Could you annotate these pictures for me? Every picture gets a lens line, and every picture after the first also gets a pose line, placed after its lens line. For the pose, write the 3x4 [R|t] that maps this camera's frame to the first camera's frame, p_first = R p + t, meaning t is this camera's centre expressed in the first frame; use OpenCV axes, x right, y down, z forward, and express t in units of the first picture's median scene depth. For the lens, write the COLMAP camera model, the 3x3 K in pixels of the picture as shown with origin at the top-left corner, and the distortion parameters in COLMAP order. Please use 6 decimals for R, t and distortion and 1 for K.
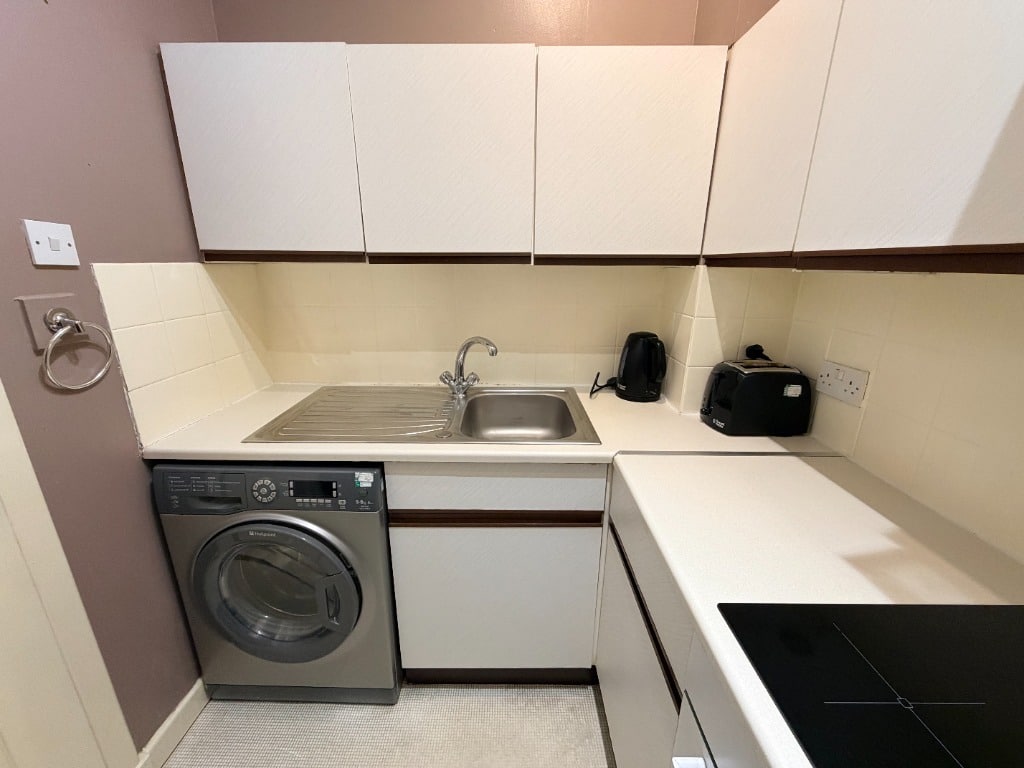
lens RADIAL K [[407.6, 0, 508.7], [0, 407.6, 383.8], [0, 0, 1]] dist [-0.000312, 0.000160]
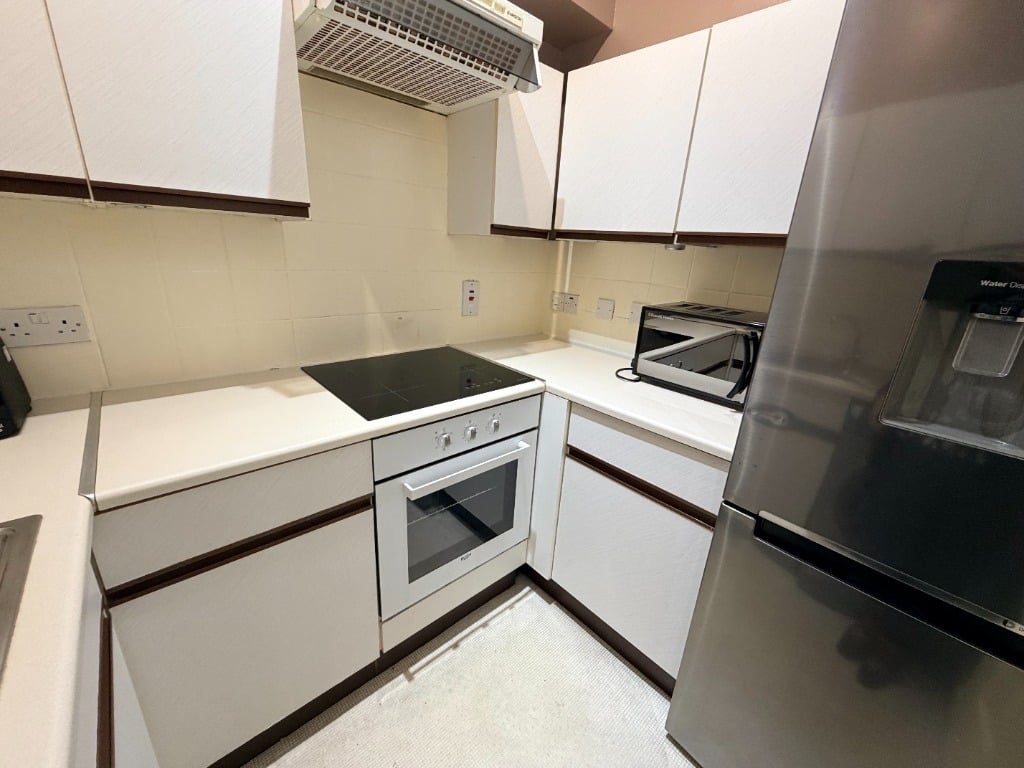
lens RADIAL K [[407.6, 0, 508.7], [0, 407.6, 383.8], [0, 0, 1]] dist [-0.000312, 0.000160]
pose [[-0.671681, -0.304360, 0.675433, -0.584166], [0.130323, 0.848951, 0.512150, -0.238487], [-0.729288, 0.432026, -0.530559, 0.804861]]
